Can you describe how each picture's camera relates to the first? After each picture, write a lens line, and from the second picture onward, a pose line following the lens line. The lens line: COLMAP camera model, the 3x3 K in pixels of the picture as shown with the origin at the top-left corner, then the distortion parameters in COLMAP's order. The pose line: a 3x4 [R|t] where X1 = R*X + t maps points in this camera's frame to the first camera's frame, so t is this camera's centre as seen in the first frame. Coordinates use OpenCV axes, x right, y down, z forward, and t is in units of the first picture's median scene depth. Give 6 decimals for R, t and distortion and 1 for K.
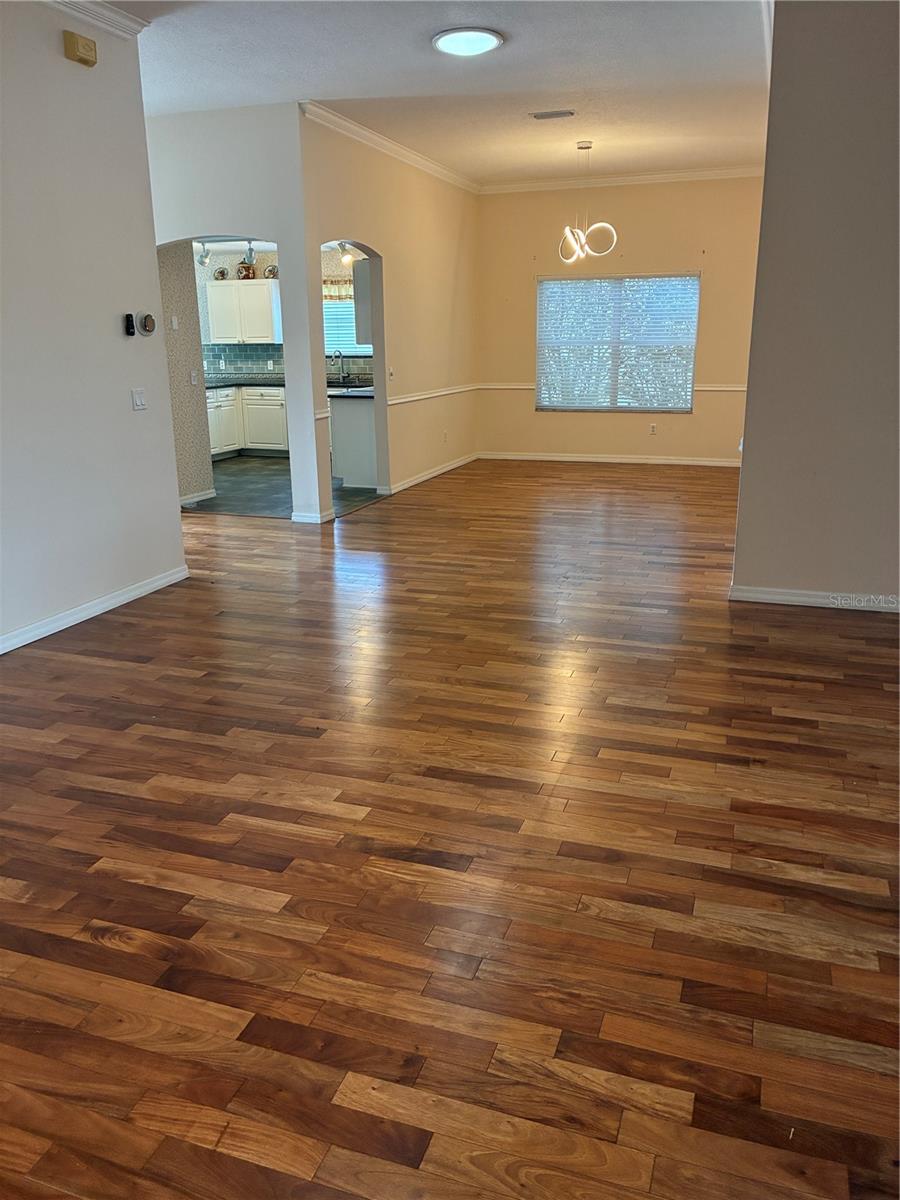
lens RADIAL K [[909.0, 0, 456.7], [0, 909.0, 593.5], [0, 0, 1]] dist [0.044946, -0.062383]
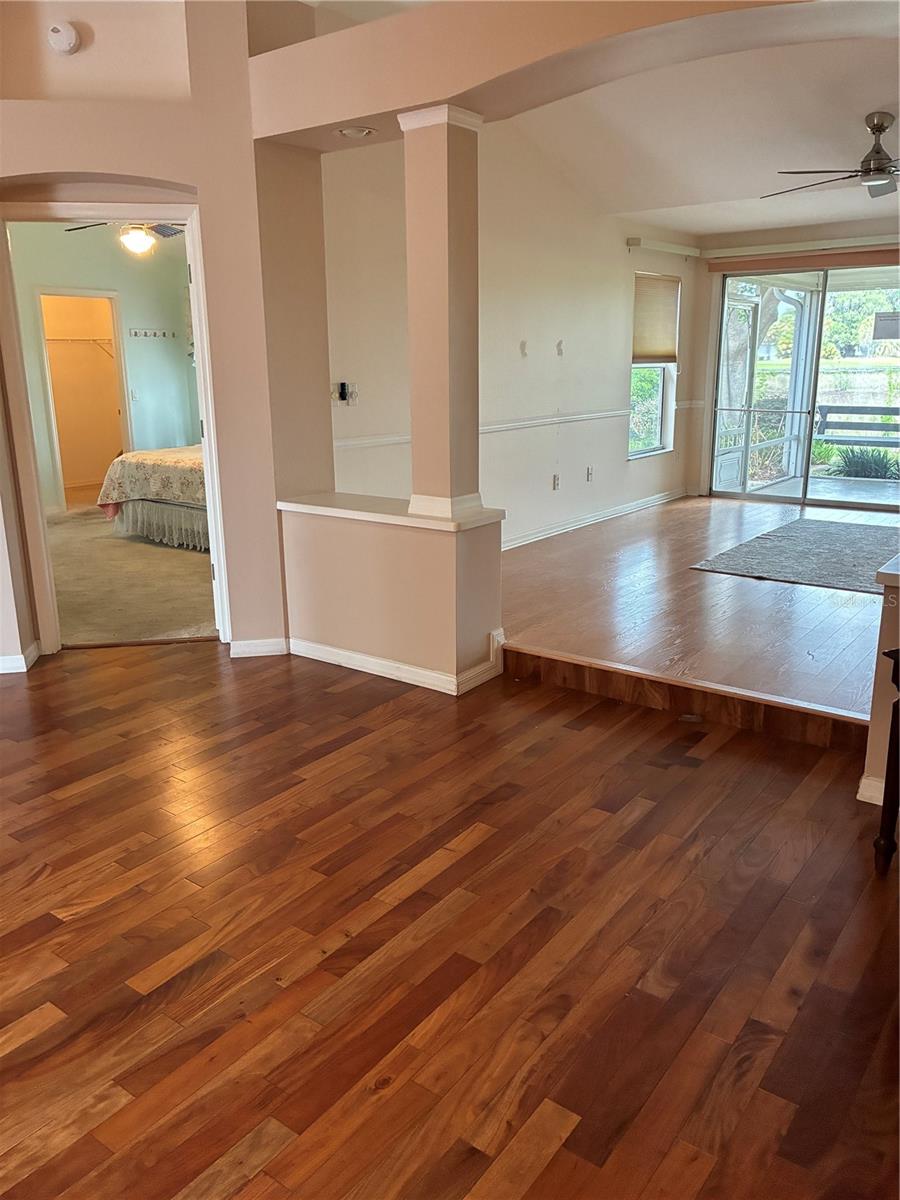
lens RADIAL K [[909.0, 0, 445.4], [0, 909.0, 600.4], [0, 0, 1]] dist [0.044946, -0.062383]
pose [[0.307753, -0.234446, 0.922130, -0.035909], [0.265398, 0.951853, 0.153428, -0.023707], [-0.913703, 0.197513, 0.355157, 0.087314]]
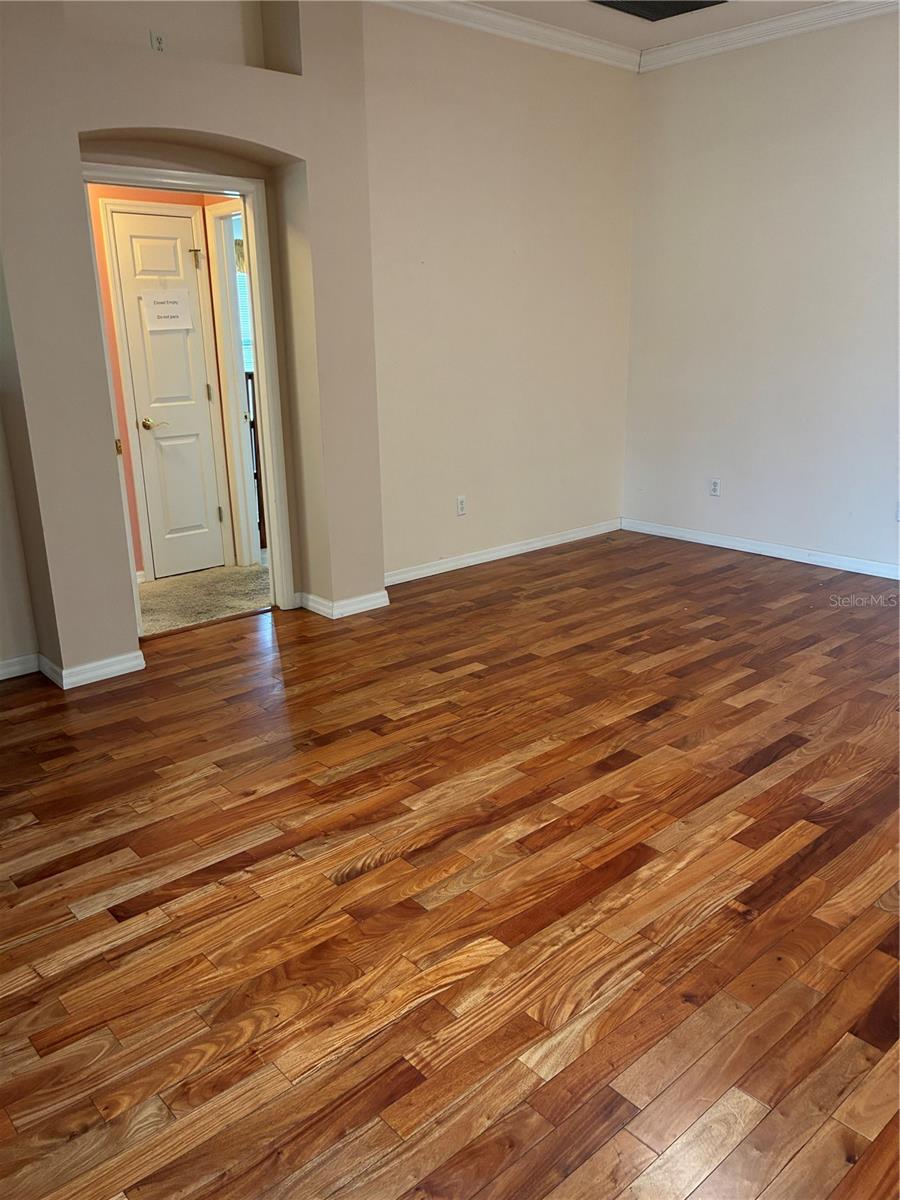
lens RADIAL K [[909.0, 0, 448.6], [0, 909.0, 603.6], [0, 0, 1]] dist [0.044946, -0.062383]
pose [[-0.489176, 0.271106, -0.828980, 0.393440], [-0.212846, 0.884621, 0.414901, -0.115797], [0.845815, 0.379405, -0.375031, 0.388043]]
